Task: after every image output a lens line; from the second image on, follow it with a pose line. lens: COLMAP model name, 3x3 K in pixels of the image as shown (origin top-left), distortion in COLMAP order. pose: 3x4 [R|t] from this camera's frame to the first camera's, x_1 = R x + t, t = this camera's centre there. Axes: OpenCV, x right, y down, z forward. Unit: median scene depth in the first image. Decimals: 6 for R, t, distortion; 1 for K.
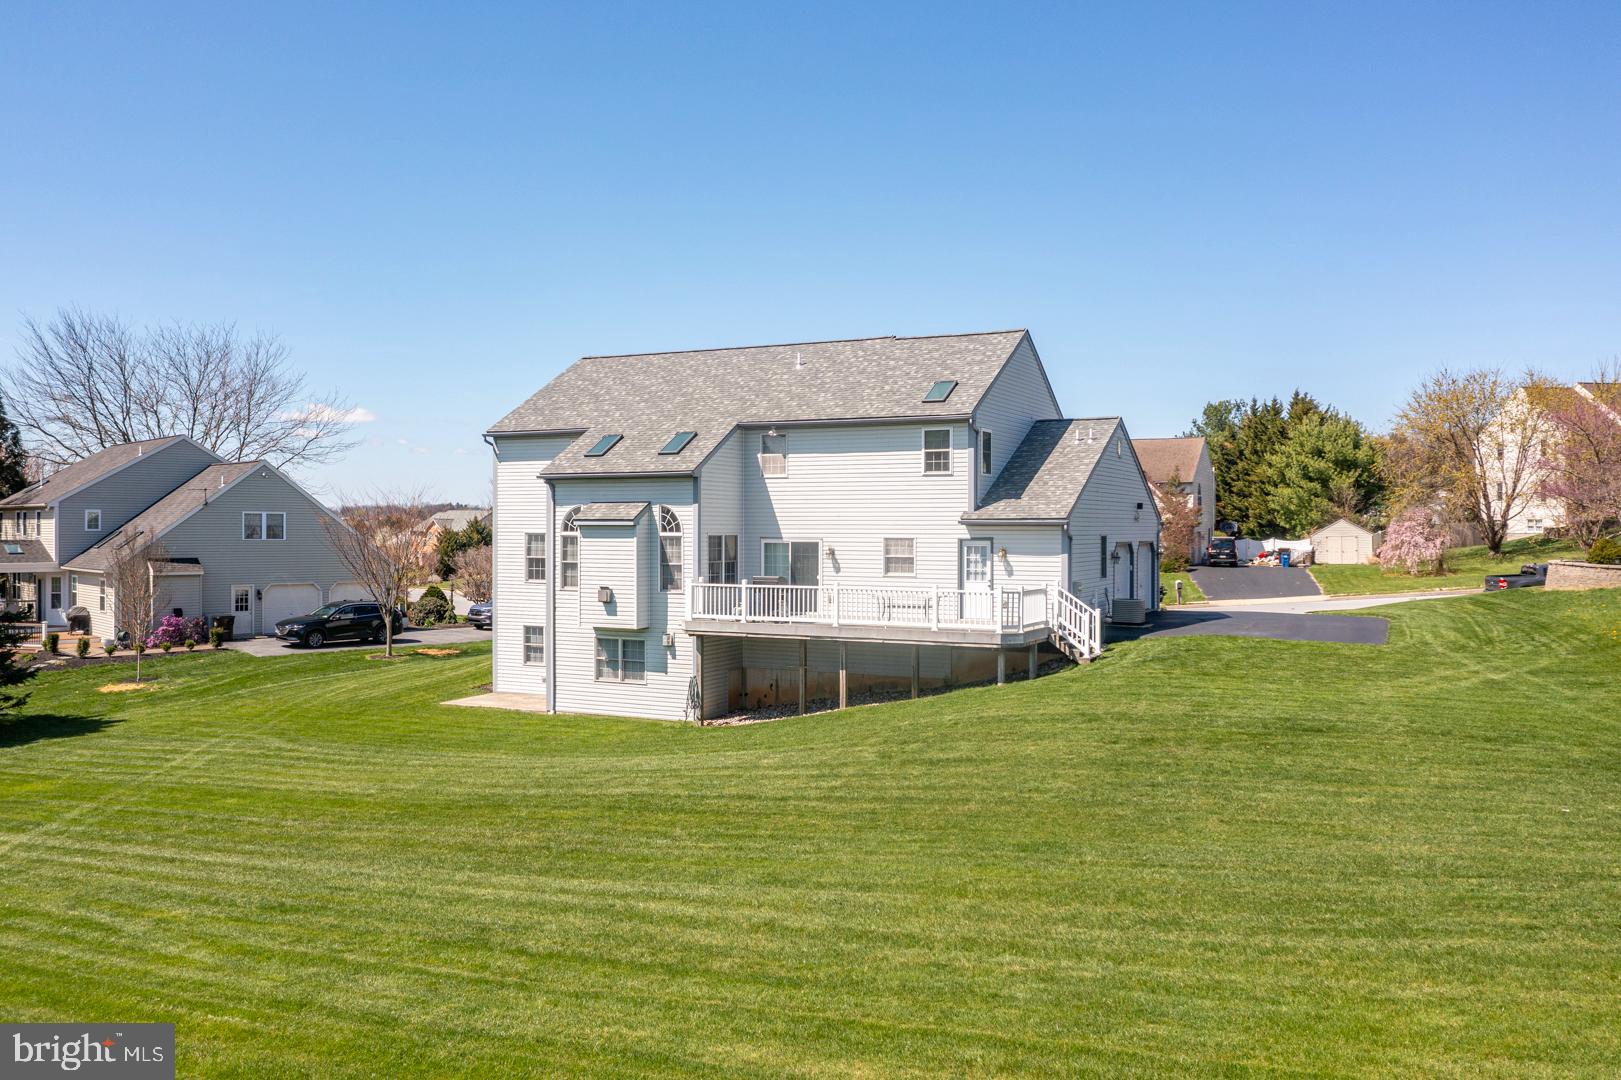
lens RADIAL K [[1332.2, 0, 802.1], [0, 1332.2, 543.8], [0, 0, 1]] dist [-0.003142, 0.001523]
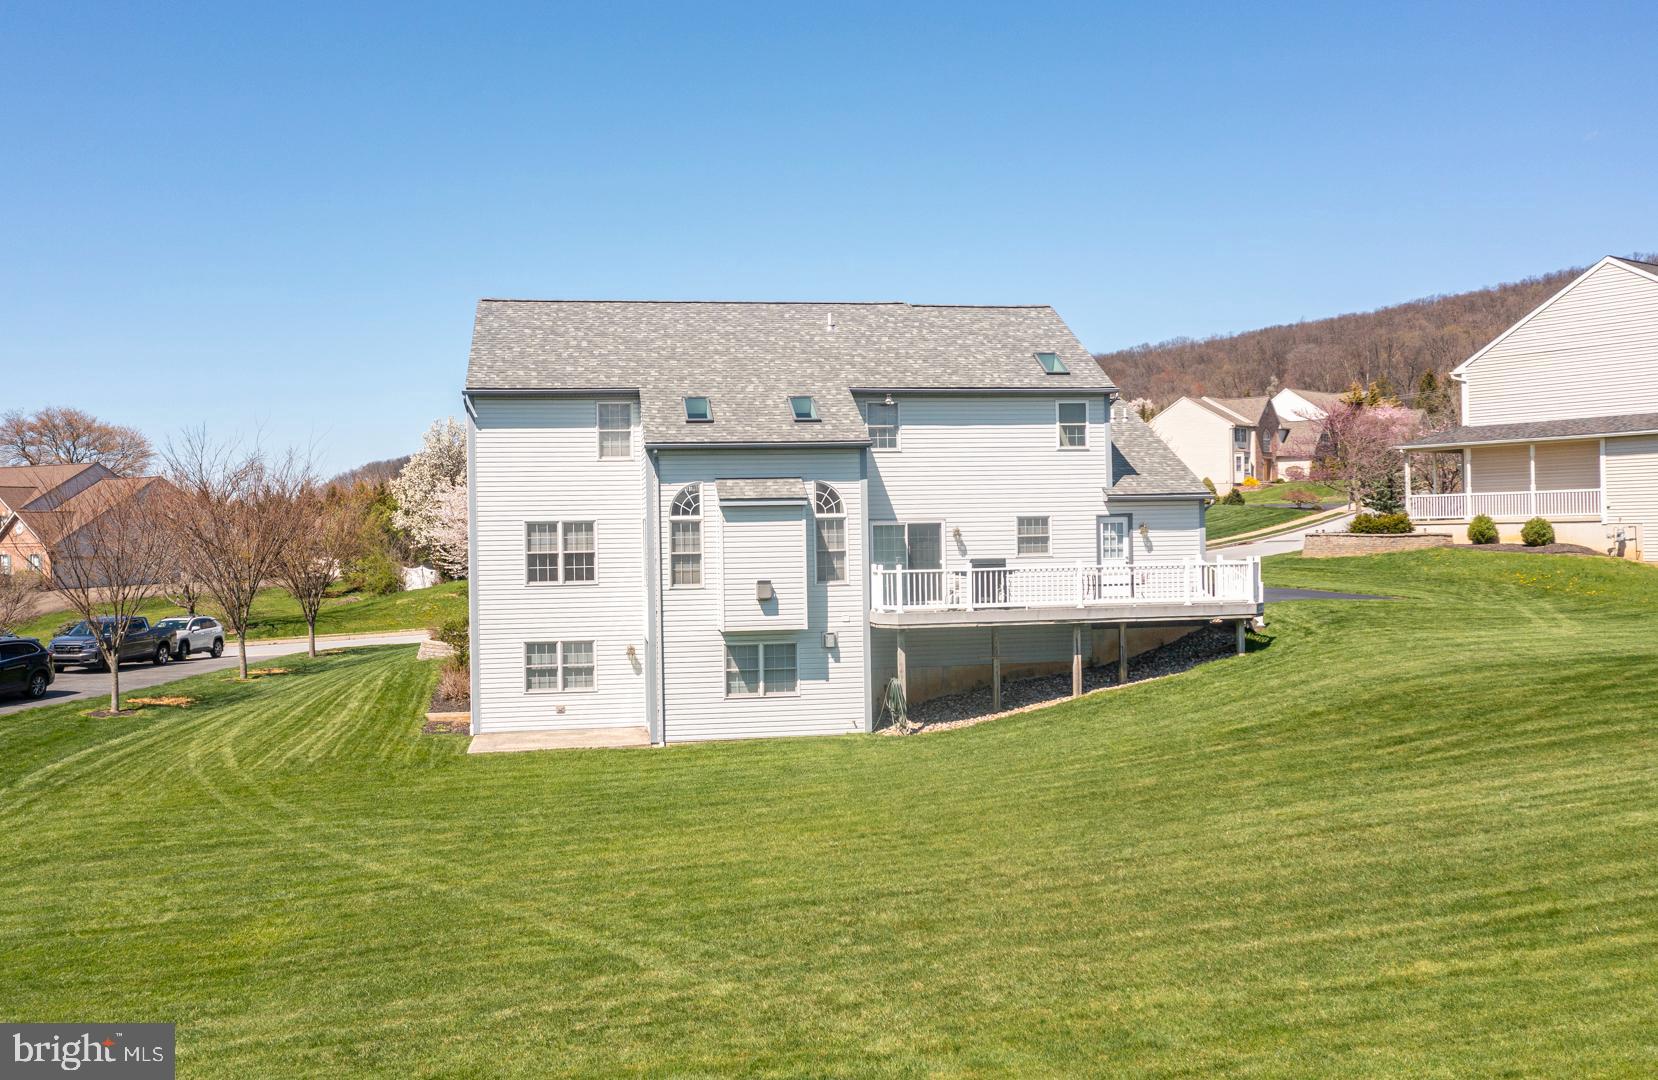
lens RADIAL K [[1451.2, 0, 816.8], [0, 1451.2, 542.2], [0, 0, 1]] dist [-0.004220, -0.002090]
pose [[0.801826, -0.022716, 0.597126, -0.656558], [0.027605, 0.999618, 0.000959, 0.008729], [-0.596920, 0.015715, 0.802147, 0.263454]]
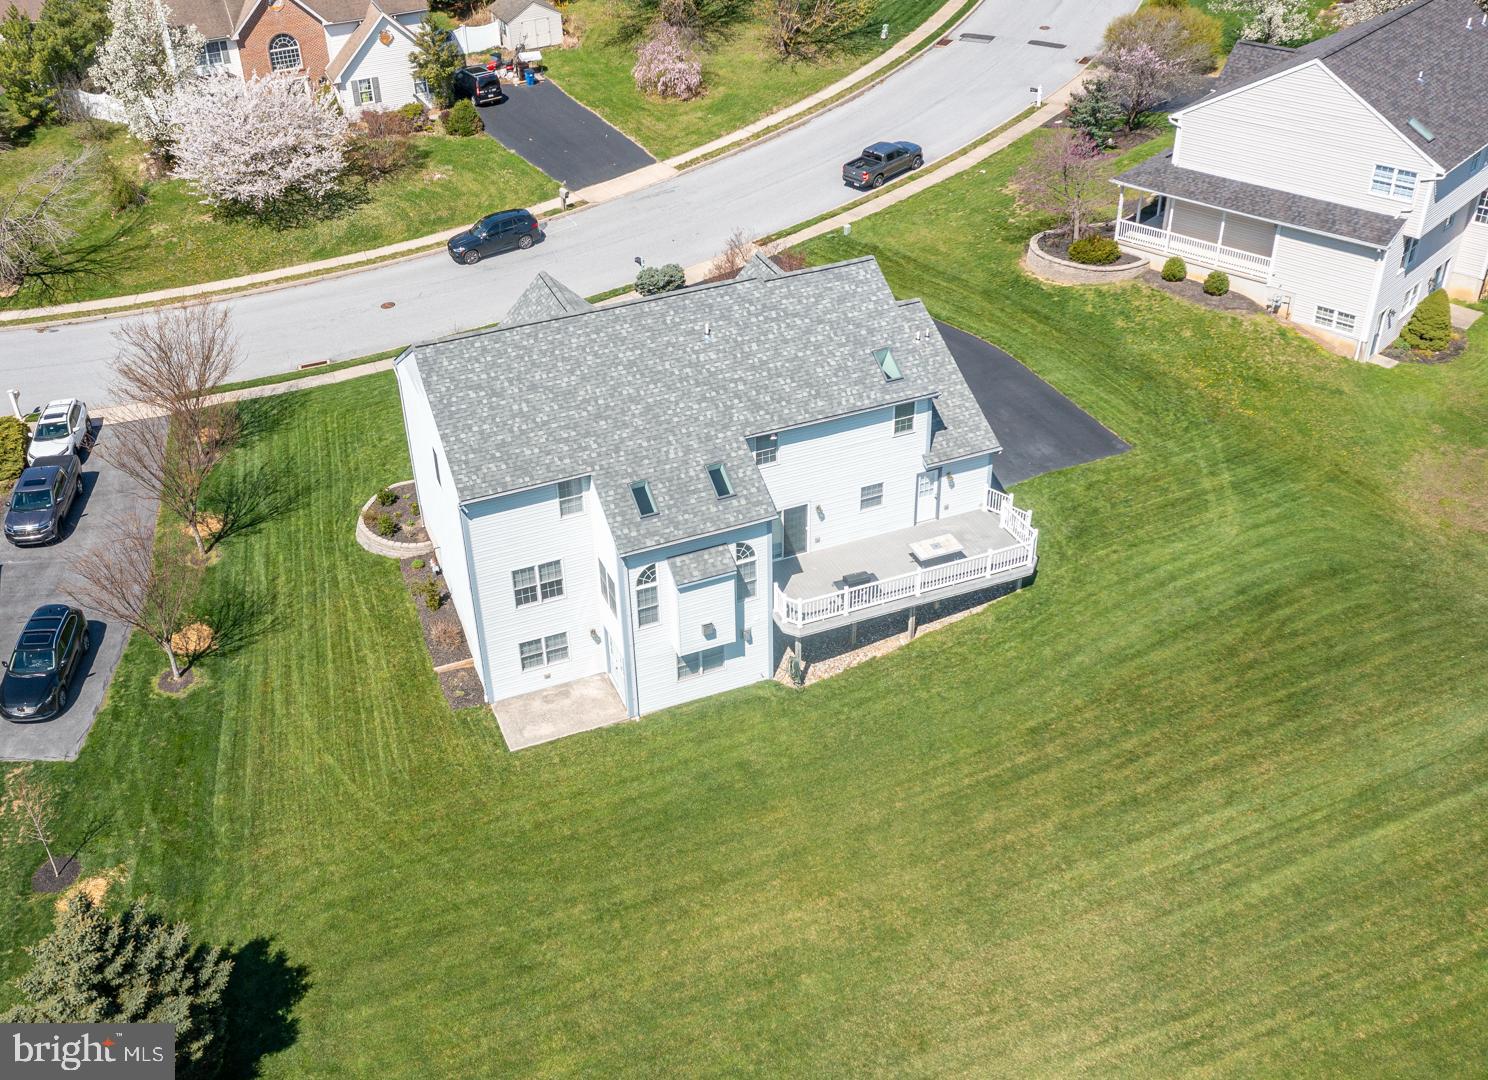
lens RADIAL K [[1514.0, 0, 681.1], [0, 1514.0, 584.8], [0, 0, 1]] dist [0.000765, -0.006820]
pose [[0.669236, -0.461090, 0.582683, -0.912830], [0.053230, 0.811913, 0.581347, -0.758328], [-0.741141, -0.358042, 0.567905, 0.285014]]
